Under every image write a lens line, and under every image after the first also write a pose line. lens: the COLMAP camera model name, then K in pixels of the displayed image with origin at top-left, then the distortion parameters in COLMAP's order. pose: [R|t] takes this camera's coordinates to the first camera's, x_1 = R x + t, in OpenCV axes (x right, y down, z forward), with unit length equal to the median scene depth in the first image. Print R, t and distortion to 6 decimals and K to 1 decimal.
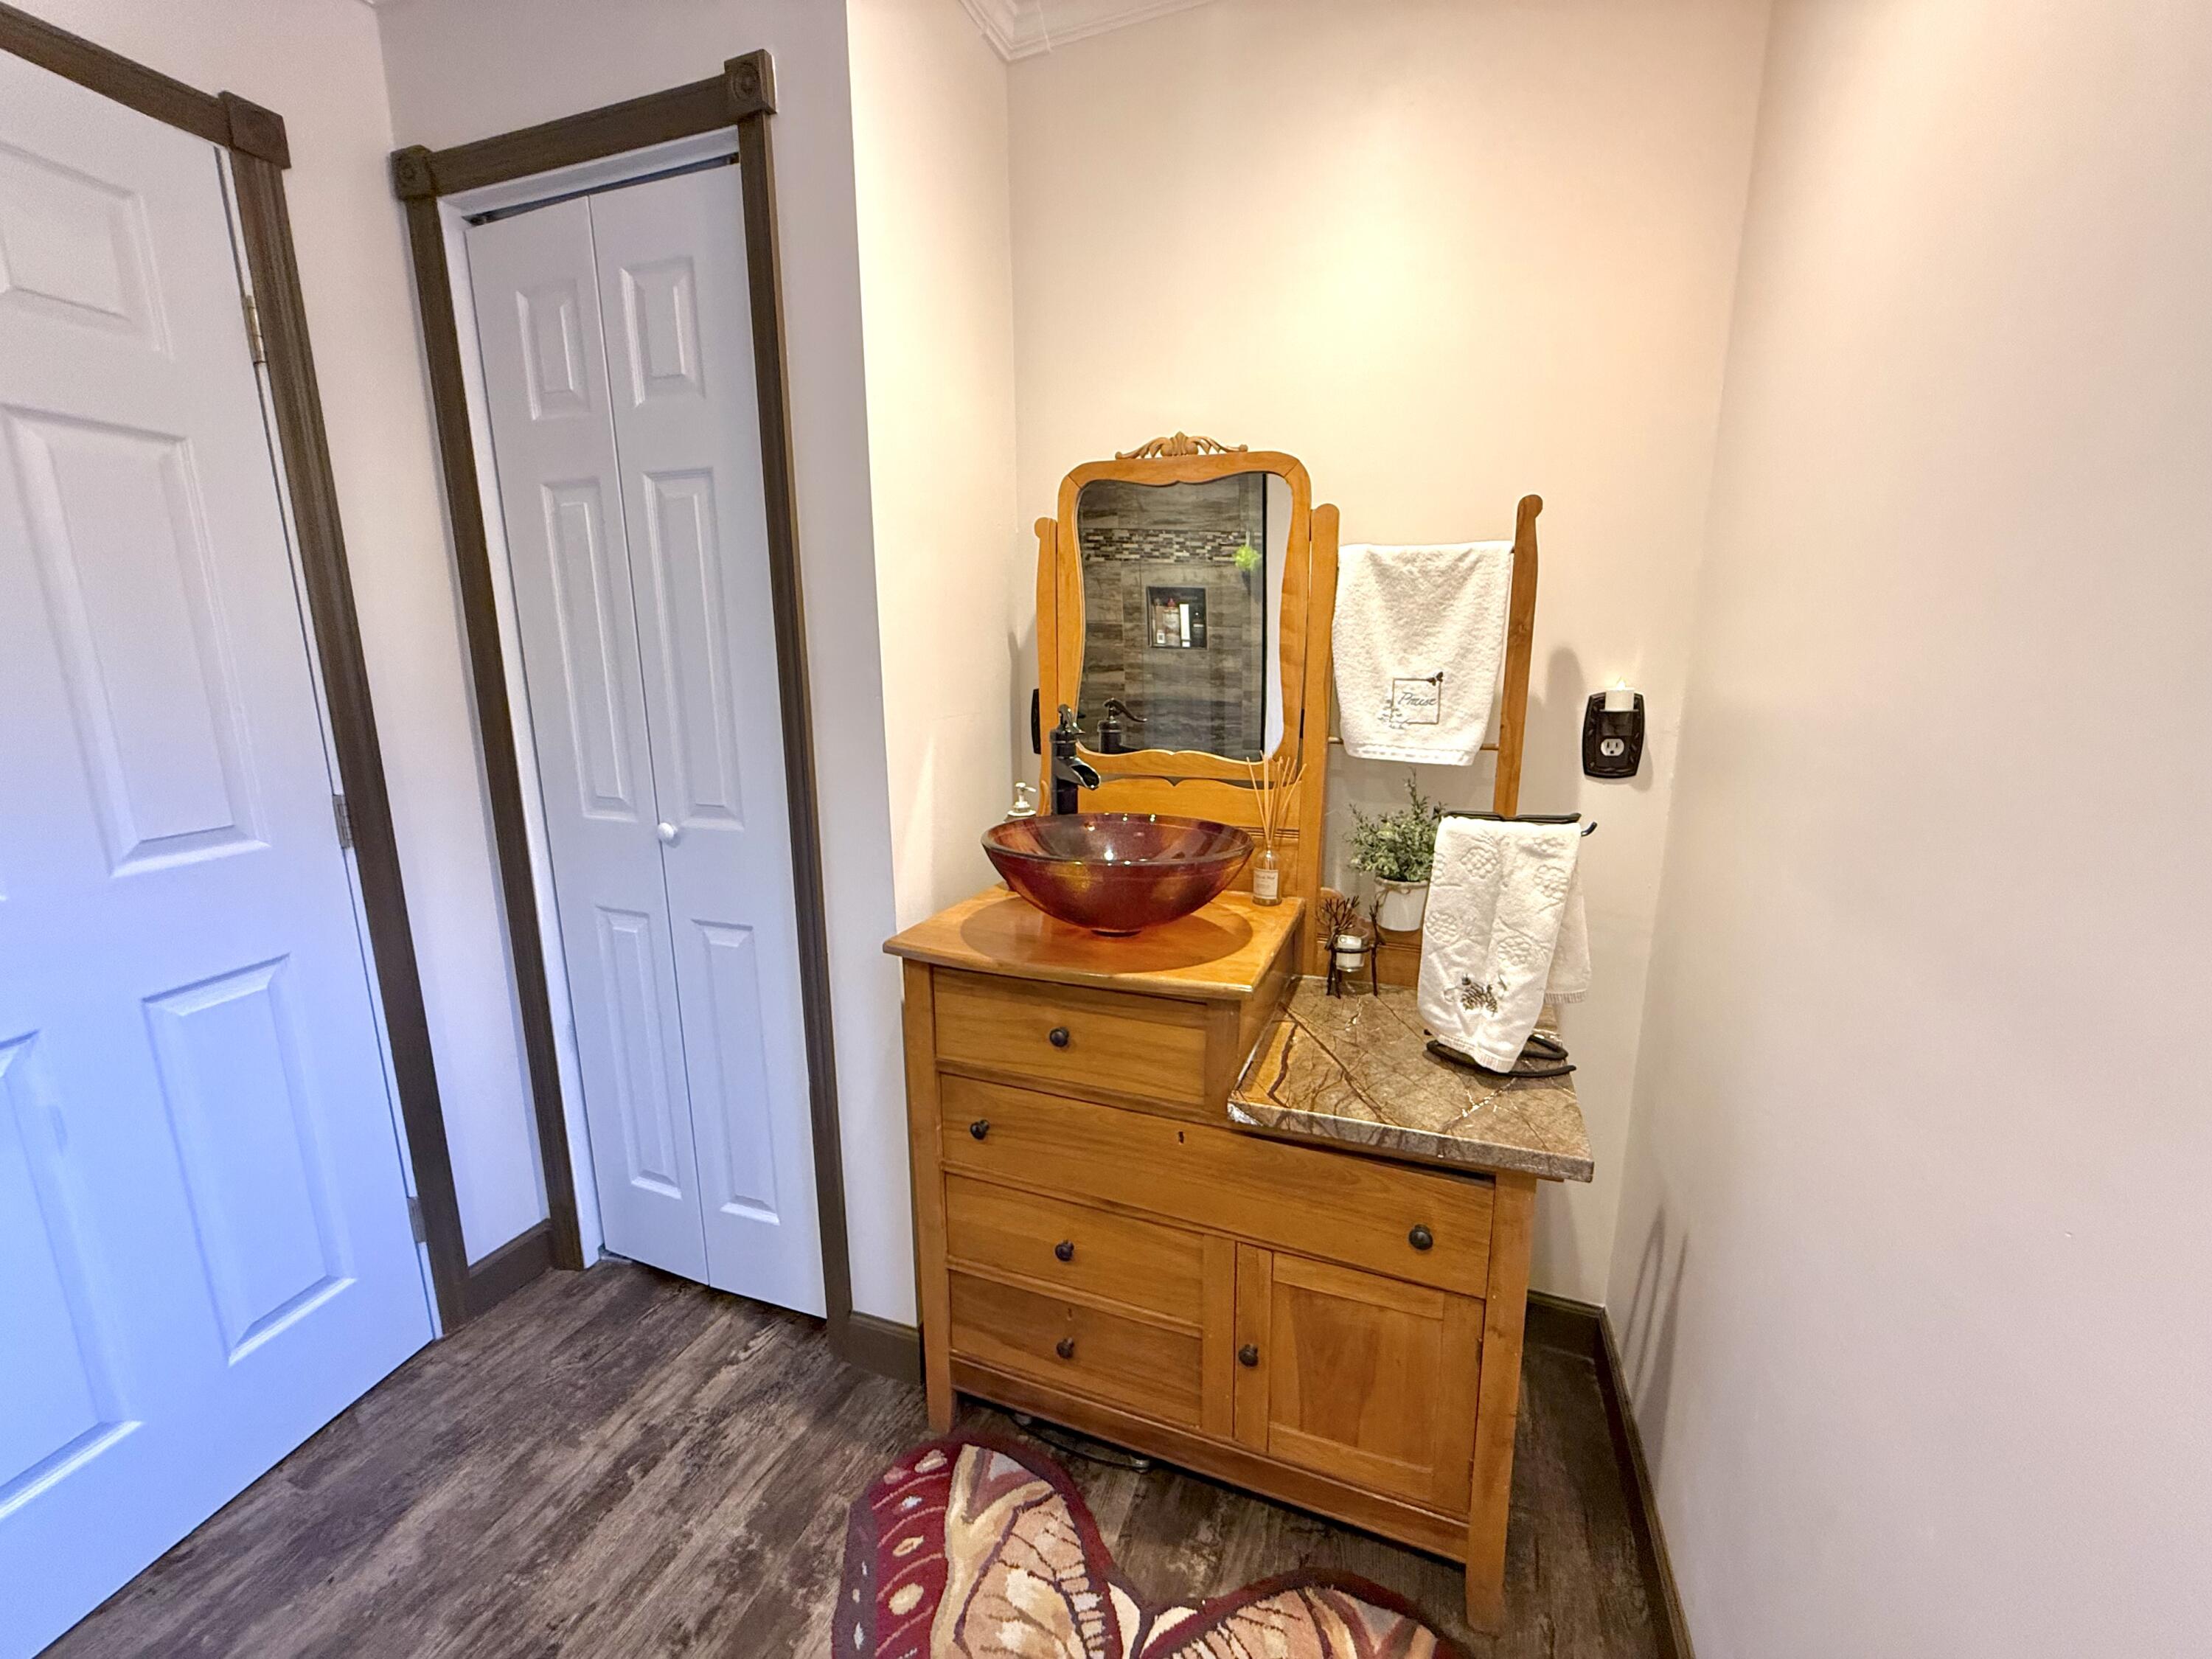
lens RADIAL K [[881.9, 0, 1104.1], [0, 881.9, 832.5], [0, 0, 1]] dist [-0.002484, -0.000754]
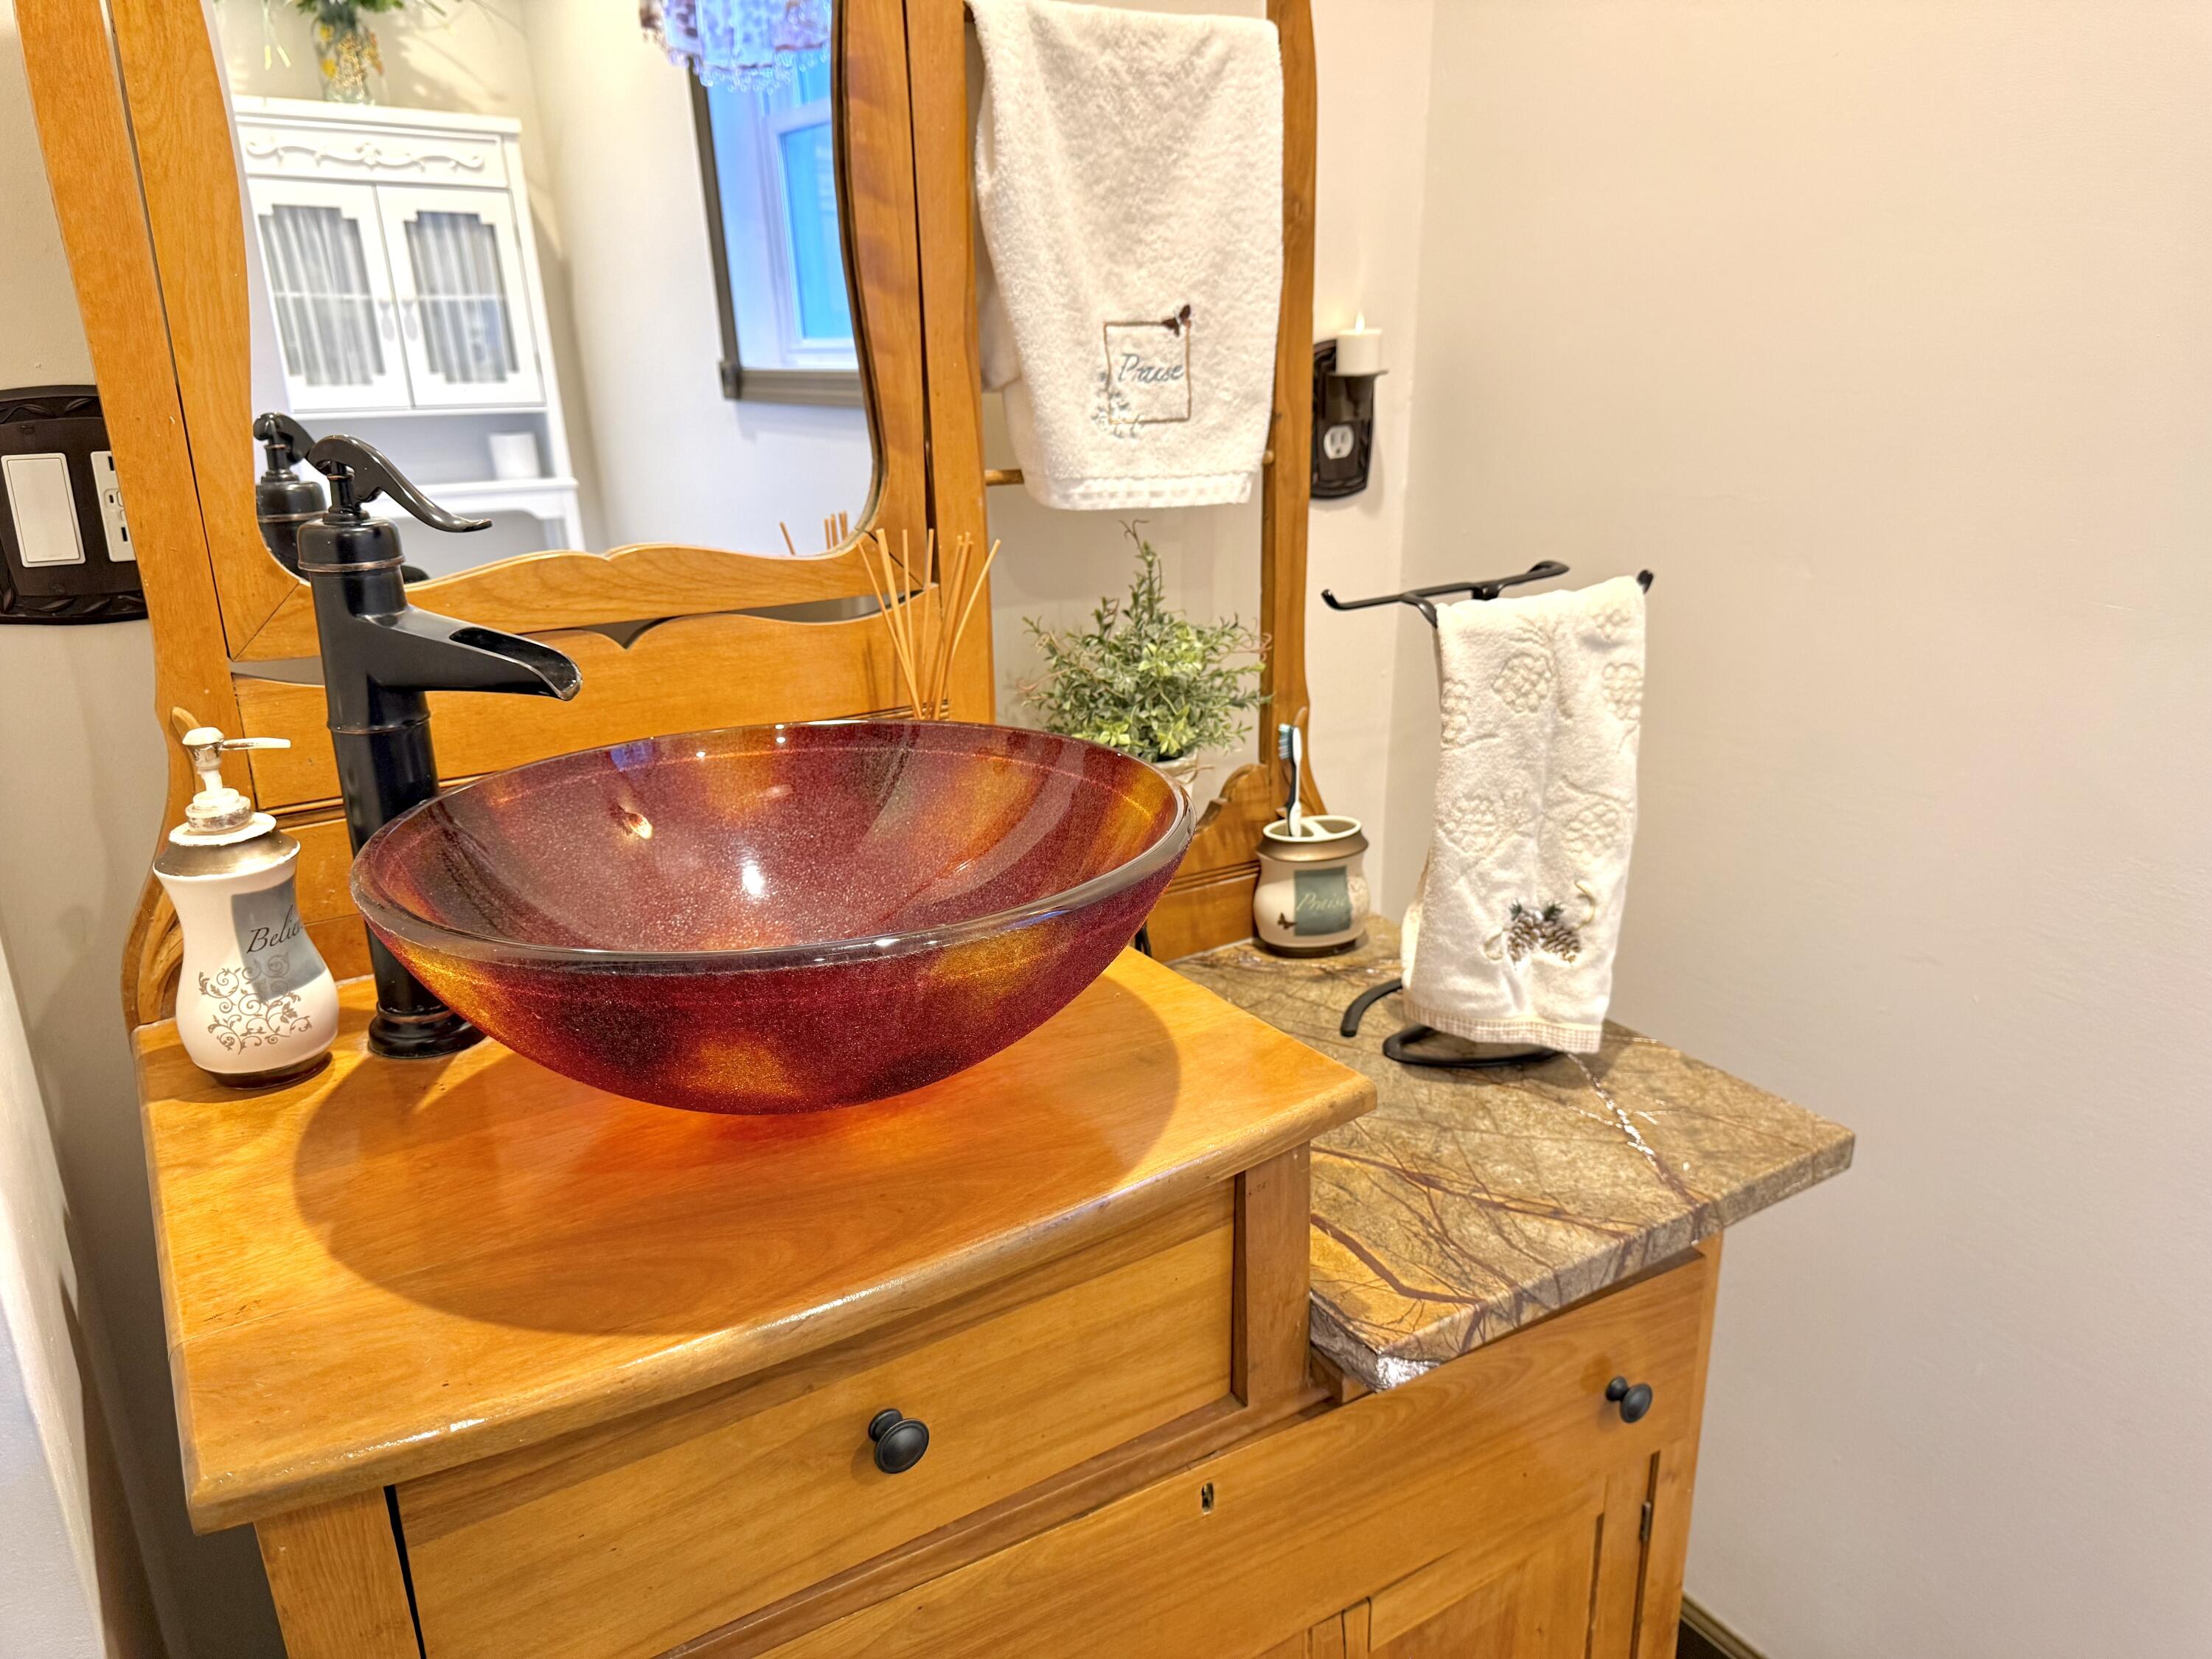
lens RADIAL K [[1568.8, 0, 1197.5], [0, 1568.8, 841.9], [0, 0, 1]] dist [0.032521, -0.026579]
pose [[0.606990, -0.268248, 0.748068, -0.351819], [0.170893, 0.963347, 0.206779, -0.086645], [-0.776118, 0.002327, 0.630584, 0.513183]]
